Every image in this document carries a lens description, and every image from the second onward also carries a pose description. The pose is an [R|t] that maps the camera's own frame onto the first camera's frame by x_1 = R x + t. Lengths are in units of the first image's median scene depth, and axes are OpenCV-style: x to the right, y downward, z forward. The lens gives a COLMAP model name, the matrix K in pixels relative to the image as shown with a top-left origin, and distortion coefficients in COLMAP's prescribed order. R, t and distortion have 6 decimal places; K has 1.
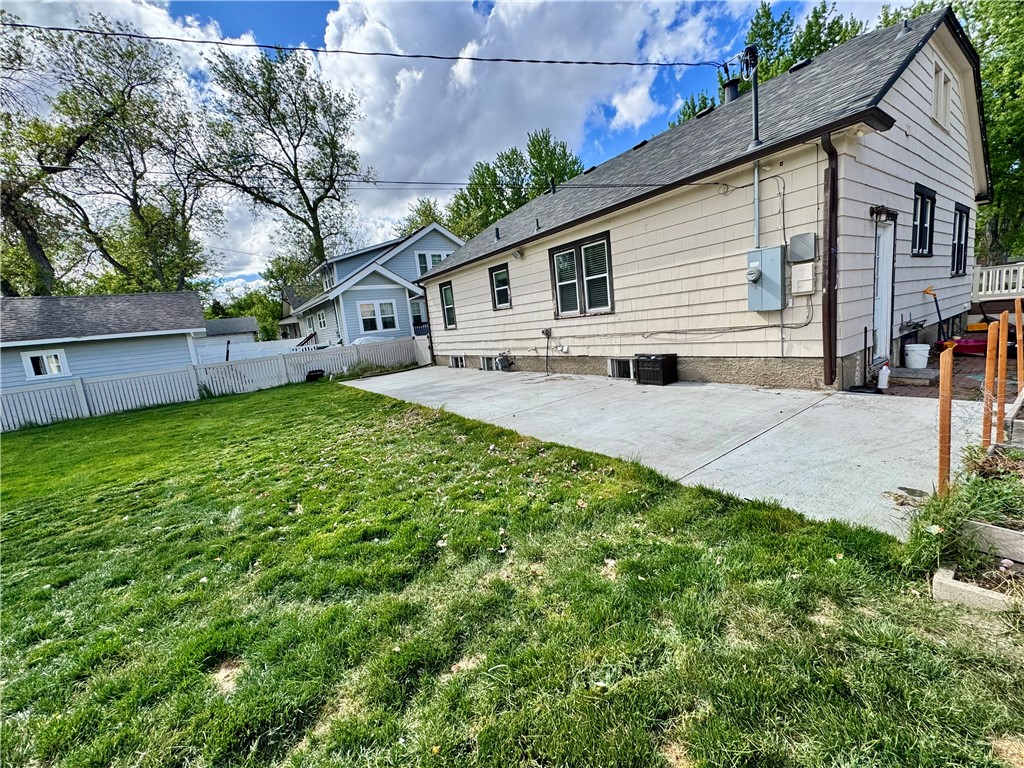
lens RADIAL K [[408.4, 0, 514.1], [0, 408.4, 381.9], [0, 0, 1]] dist [-0.002150, 0.000640]
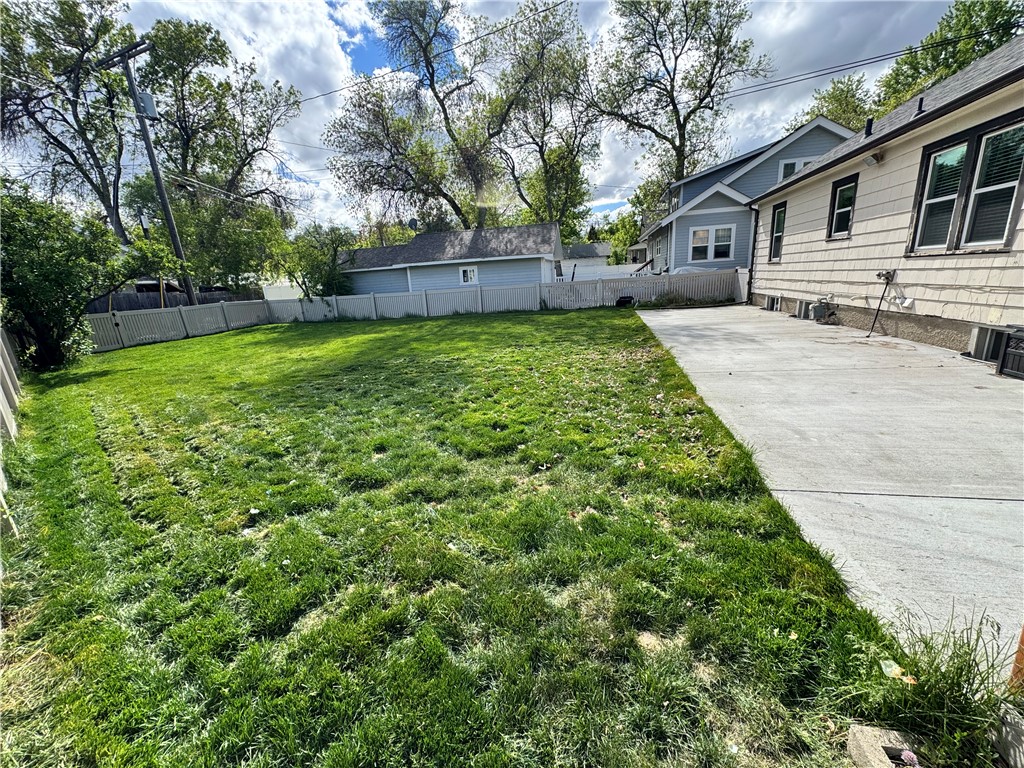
lens RADIAL K [[408.4, 0, 511.6], [0, 408.4, 385.3], [0, 0, 1]] dist [-0.002150, 0.000640]
pose [[0.664431, 0.254355, -0.702734, 0.177625], [-0.121055, 0.964513, 0.234649, -0.024069], [0.737480, -0.070839, 0.671644, 0.035103]]
